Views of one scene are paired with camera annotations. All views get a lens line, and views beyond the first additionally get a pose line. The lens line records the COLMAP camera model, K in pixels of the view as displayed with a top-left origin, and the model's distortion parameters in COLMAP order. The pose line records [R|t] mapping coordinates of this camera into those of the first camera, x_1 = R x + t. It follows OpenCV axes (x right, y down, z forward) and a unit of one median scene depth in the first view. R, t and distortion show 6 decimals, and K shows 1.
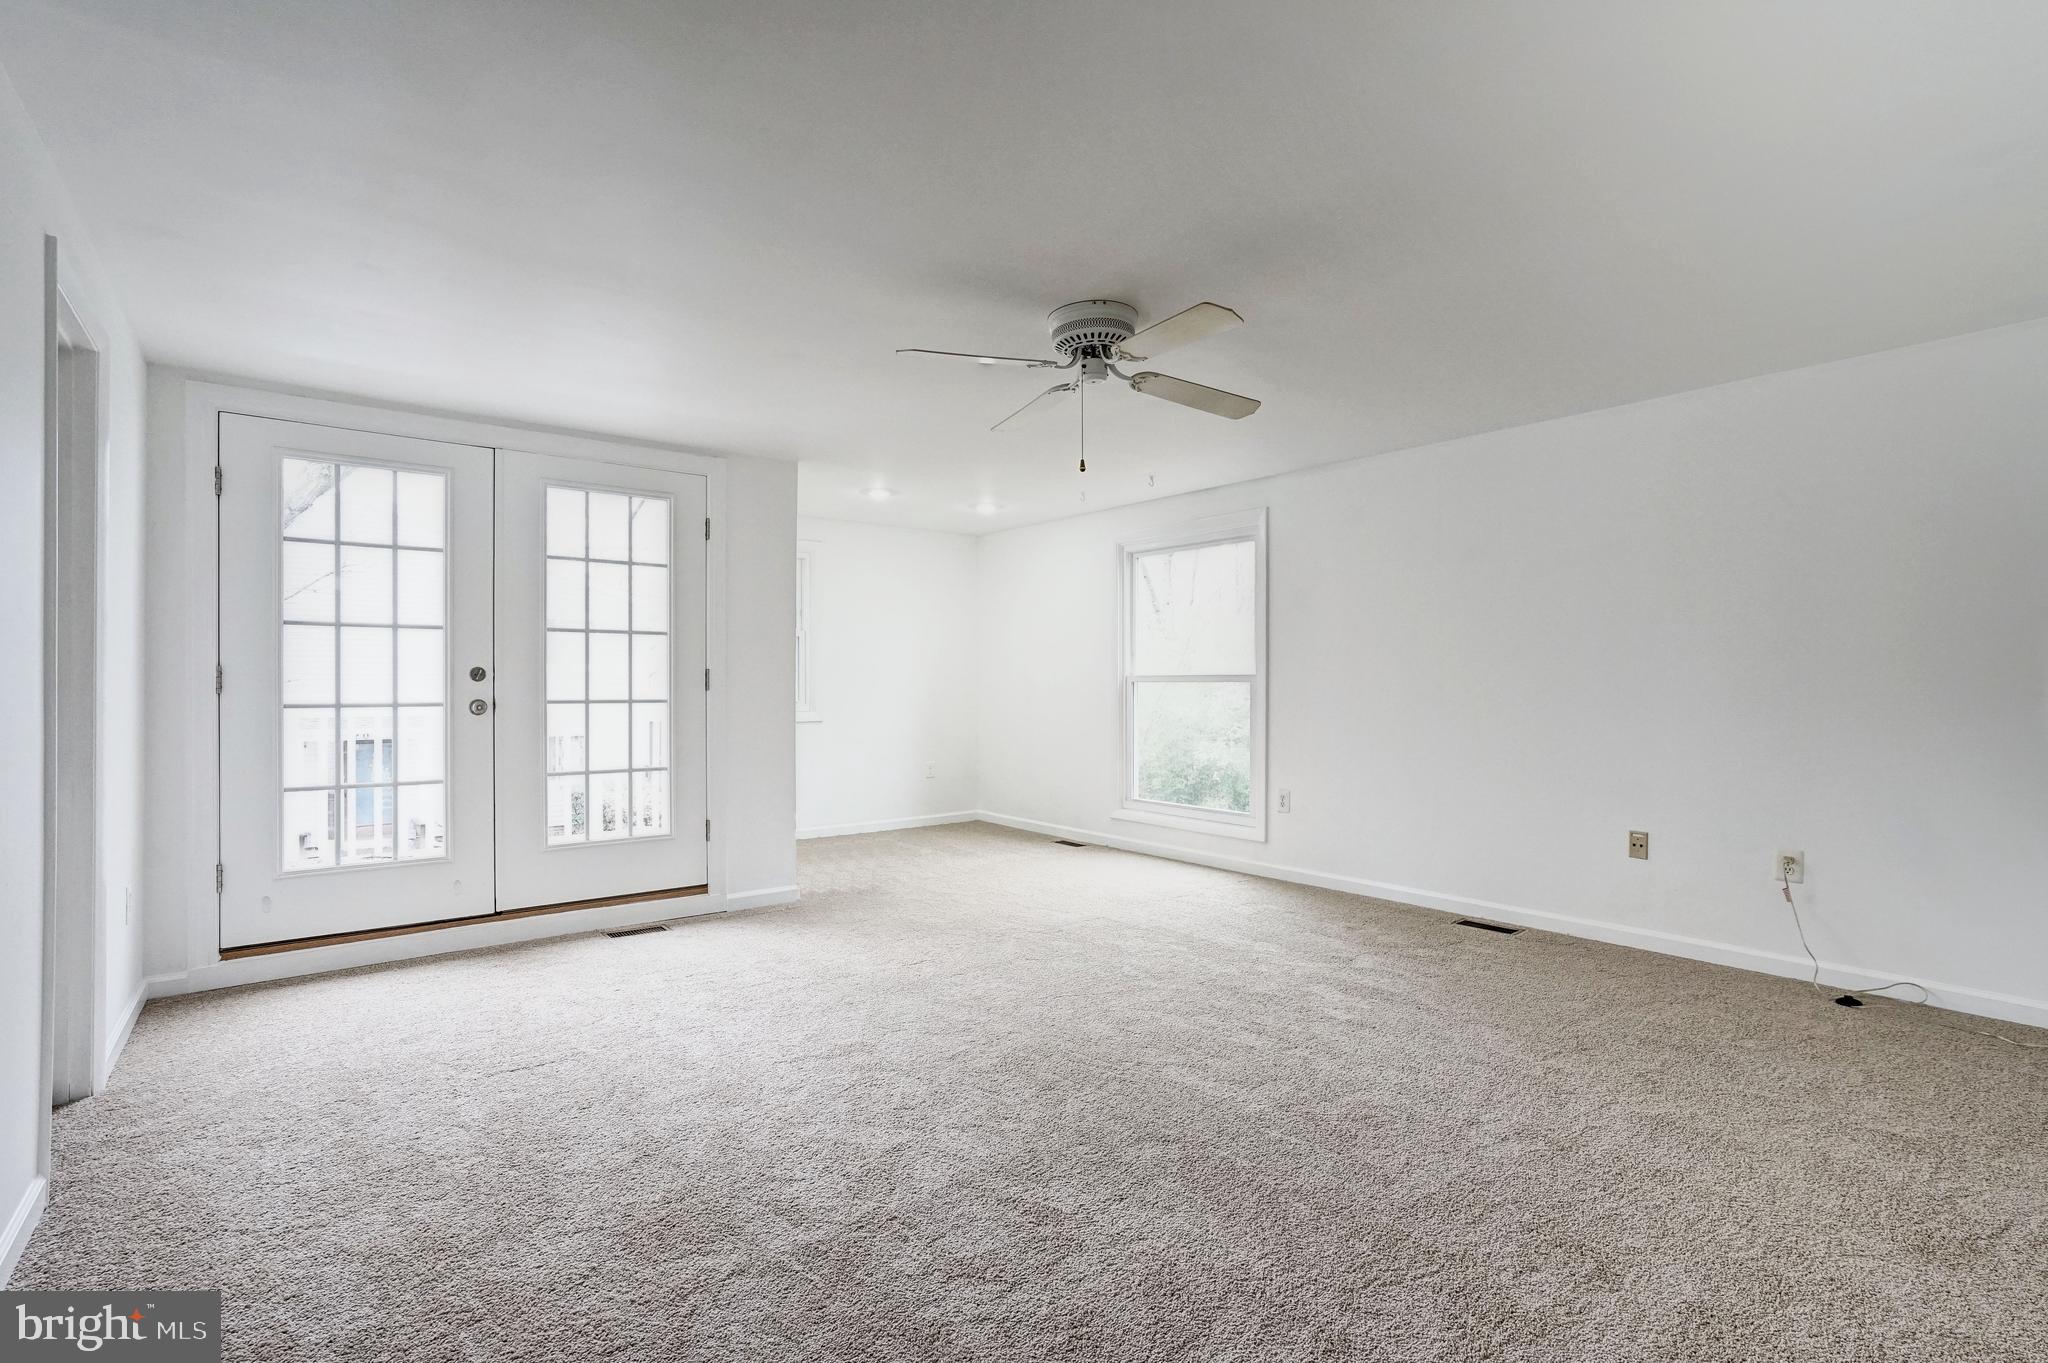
lens RADIAL K [[937.3, 0, 1024.9], [0, 937.3, 690.6], [0, 0, 1]] dist [-0.028510, 0.014151]
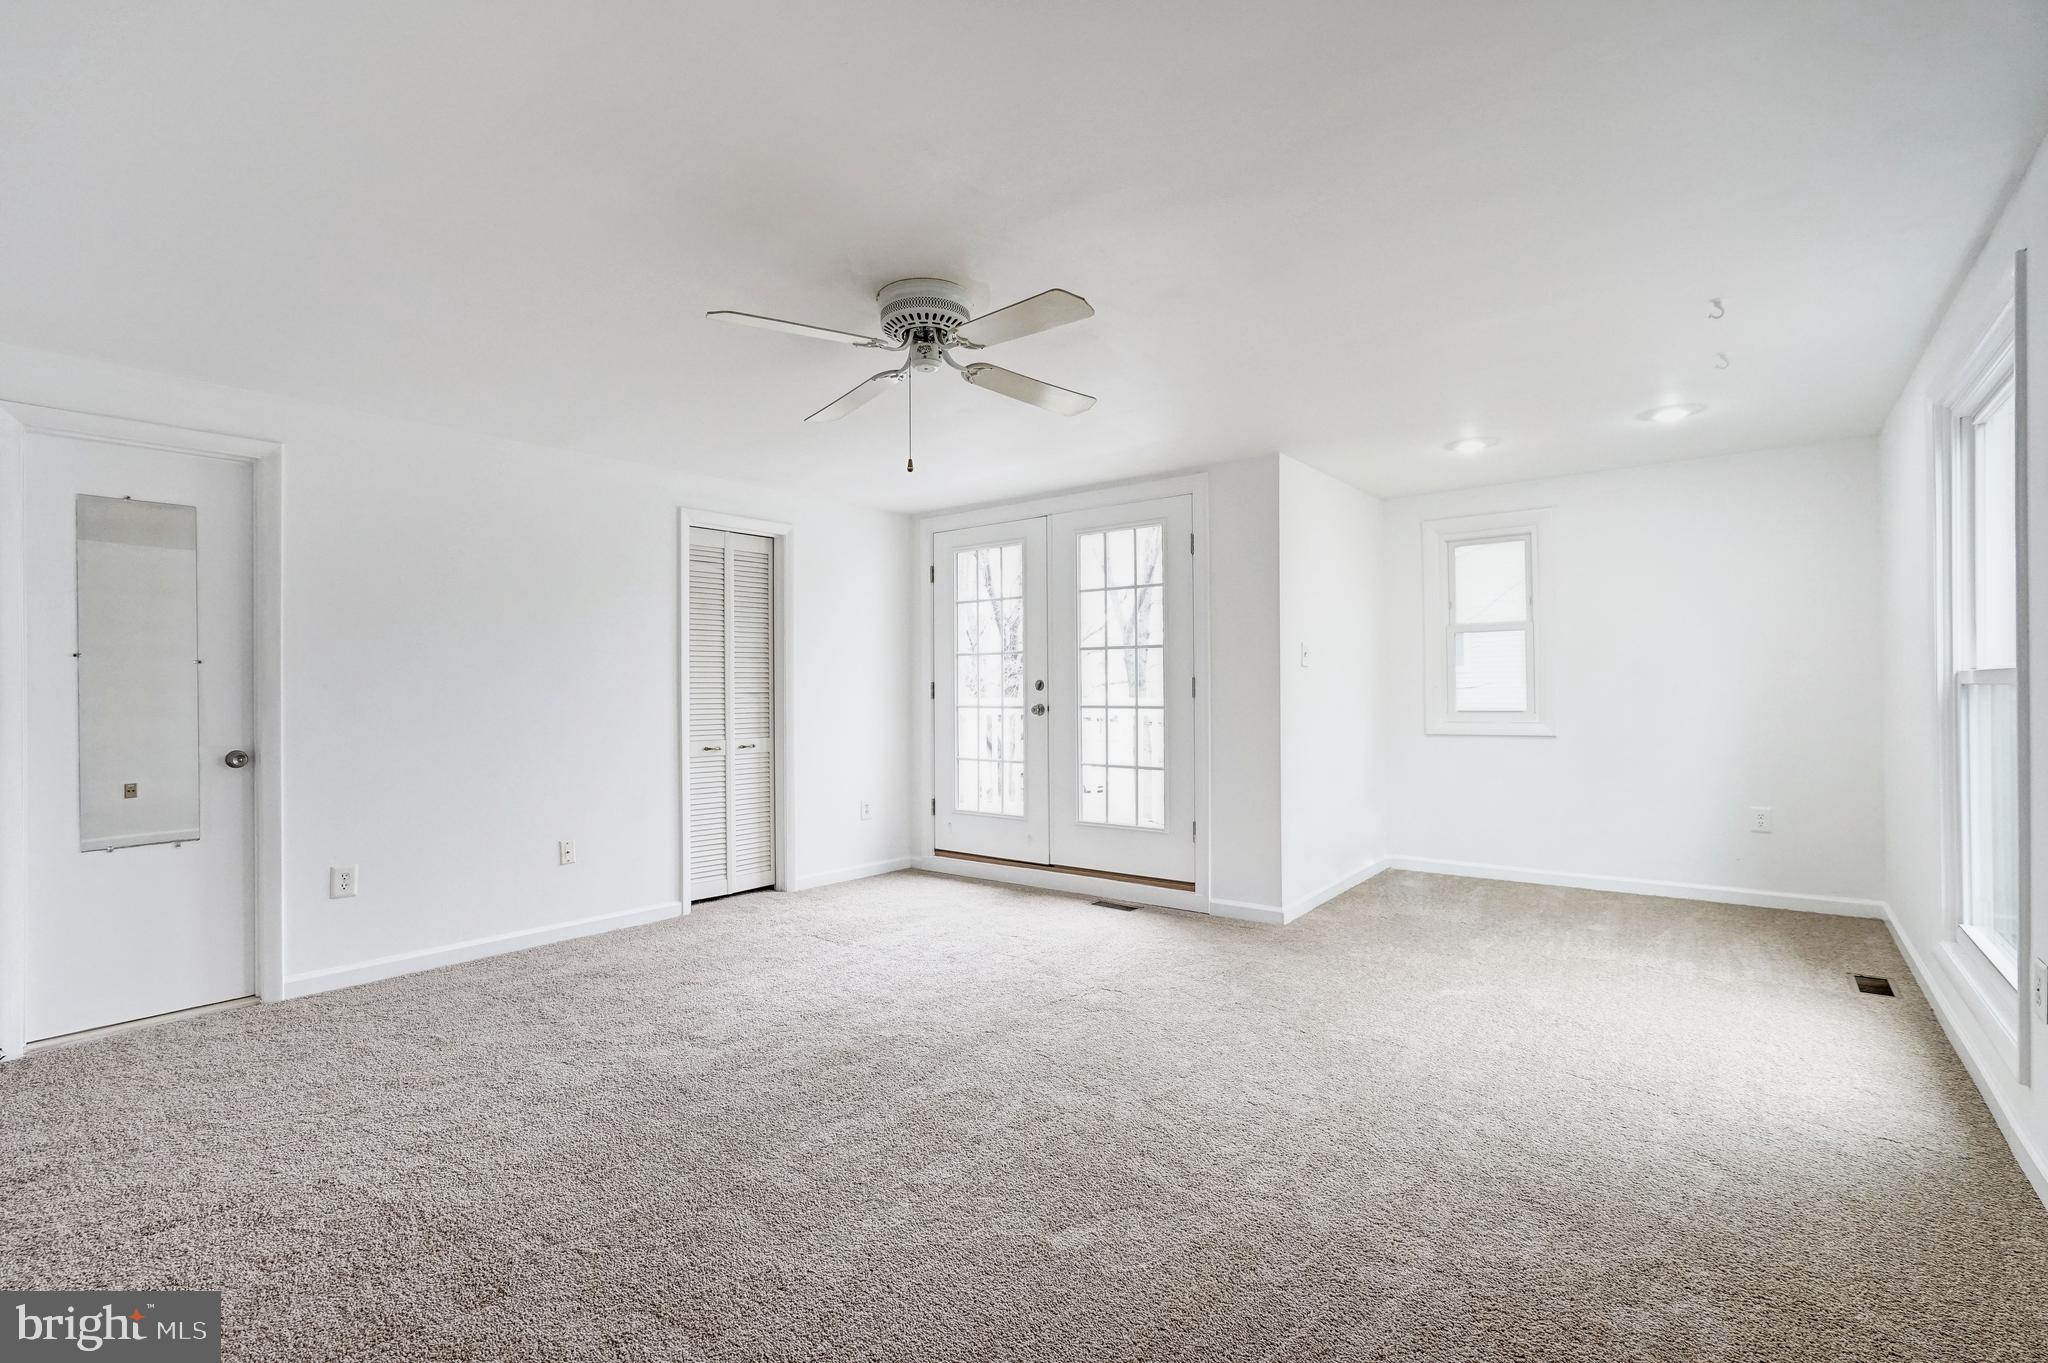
lens RADIAL K [[937.3, 0, 974.8], [0, 937.3, 689.0], [0, 0, 1]] dist [-0.028510, 0.014151]
pose [[0.210999, -0.000608, -0.977486, 0.687632], [0.003152, 0.999995, 0.000058, -0.011967], [0.977481, -0.003093, 0.211000, 0.586729]]
